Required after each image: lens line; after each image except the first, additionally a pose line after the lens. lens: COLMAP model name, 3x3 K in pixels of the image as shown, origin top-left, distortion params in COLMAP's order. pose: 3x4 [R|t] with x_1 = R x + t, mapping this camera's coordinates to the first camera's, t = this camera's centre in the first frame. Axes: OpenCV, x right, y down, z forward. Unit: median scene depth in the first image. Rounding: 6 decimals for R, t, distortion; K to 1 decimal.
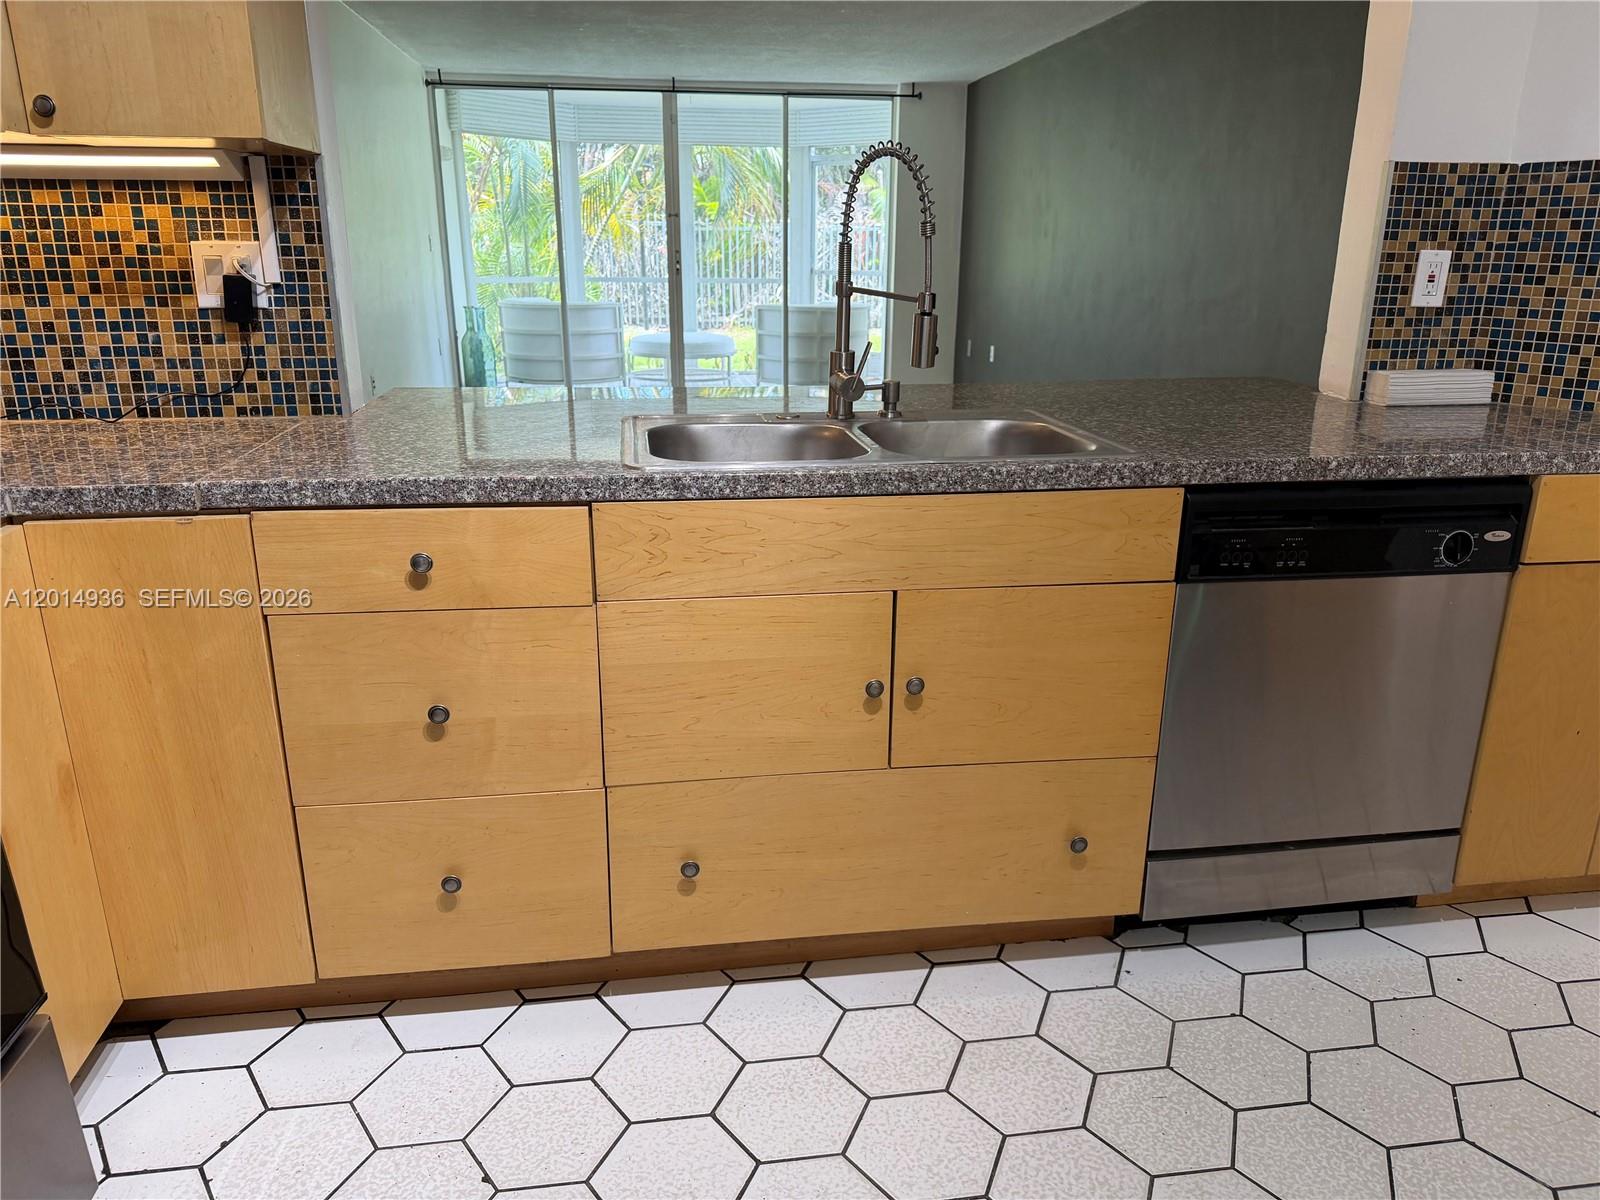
lens RADIAL K [[1125.0, 0, 813.6], [0, 1125.0, 606.4], [0, 0, 1]] dist [0.054927, -0.071345]
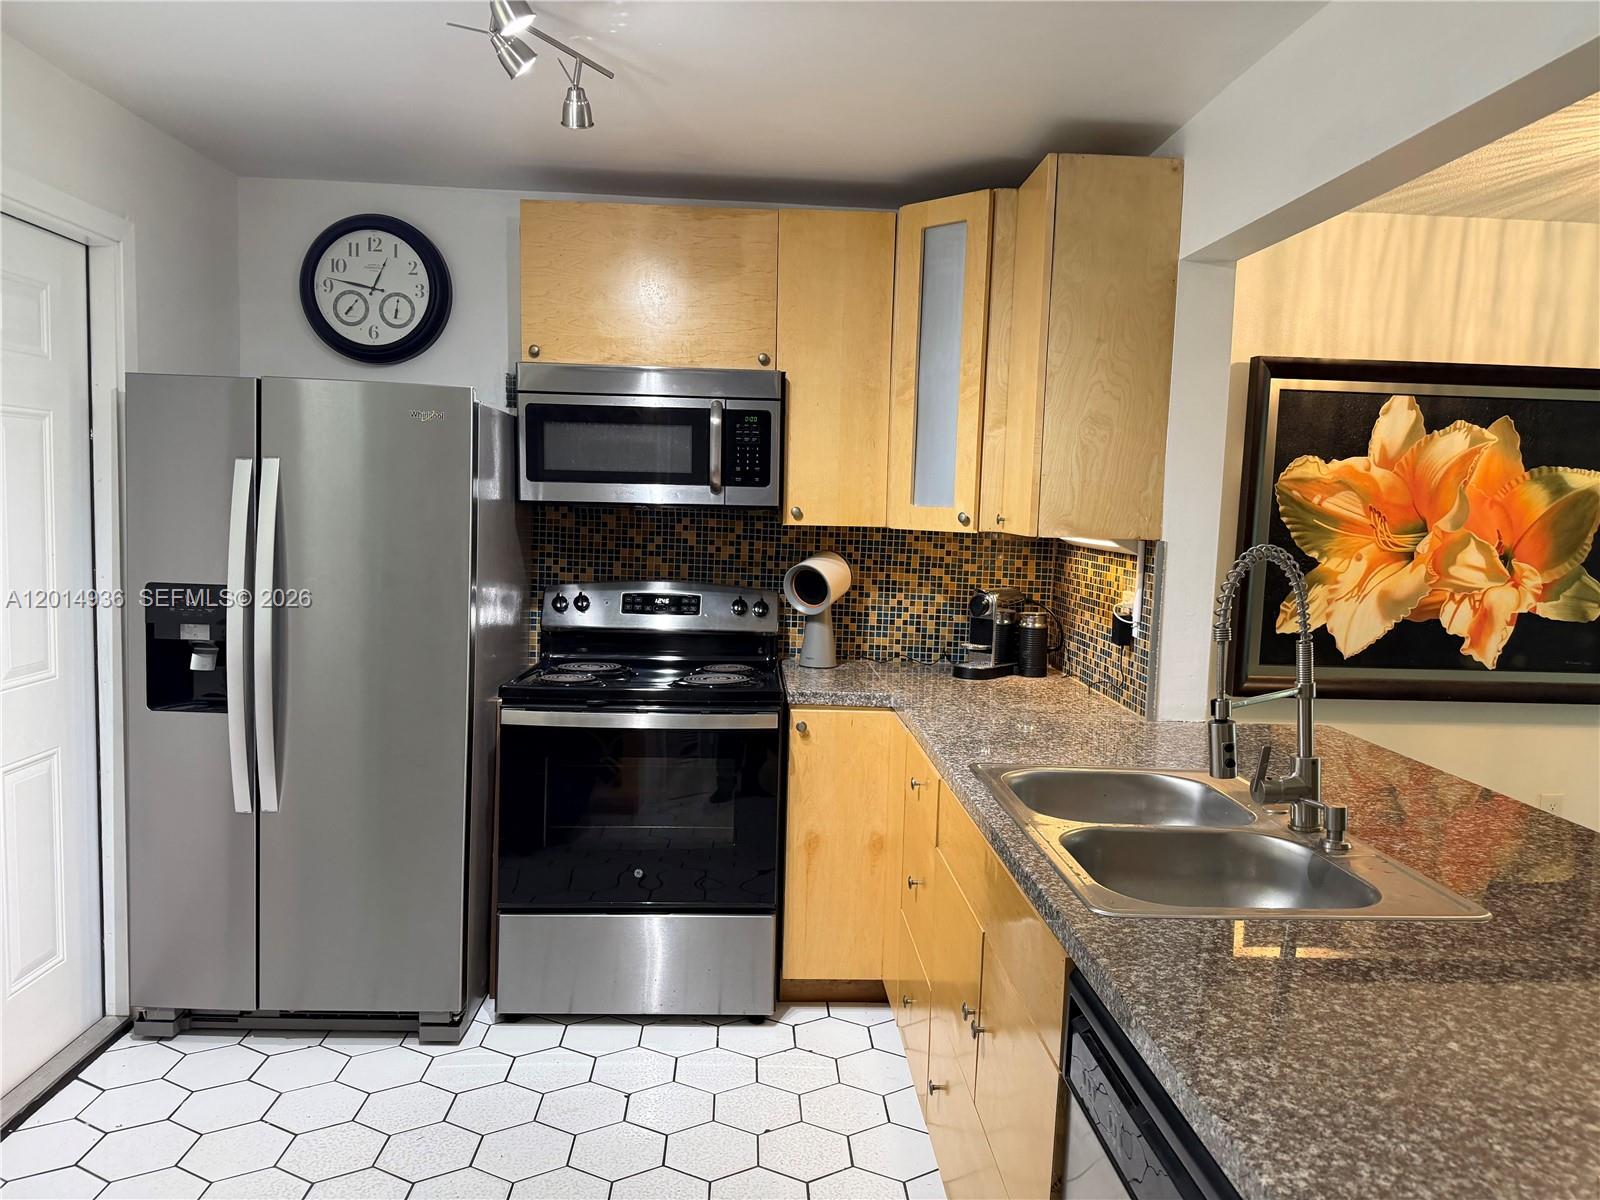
lens RADIAL K [[1125.0, 0, 806.4], [0, 1125.0, 597.0], [0, 0, 1]] dist [0.054927, -0.071345]
pose [[-0.093716, 0.079046, -0.992456, 0.887656], [-0.334524, 0.936388, 0.106169, -0.289885], [0.937716, 0.341950, -0.061311, 0.604987]]
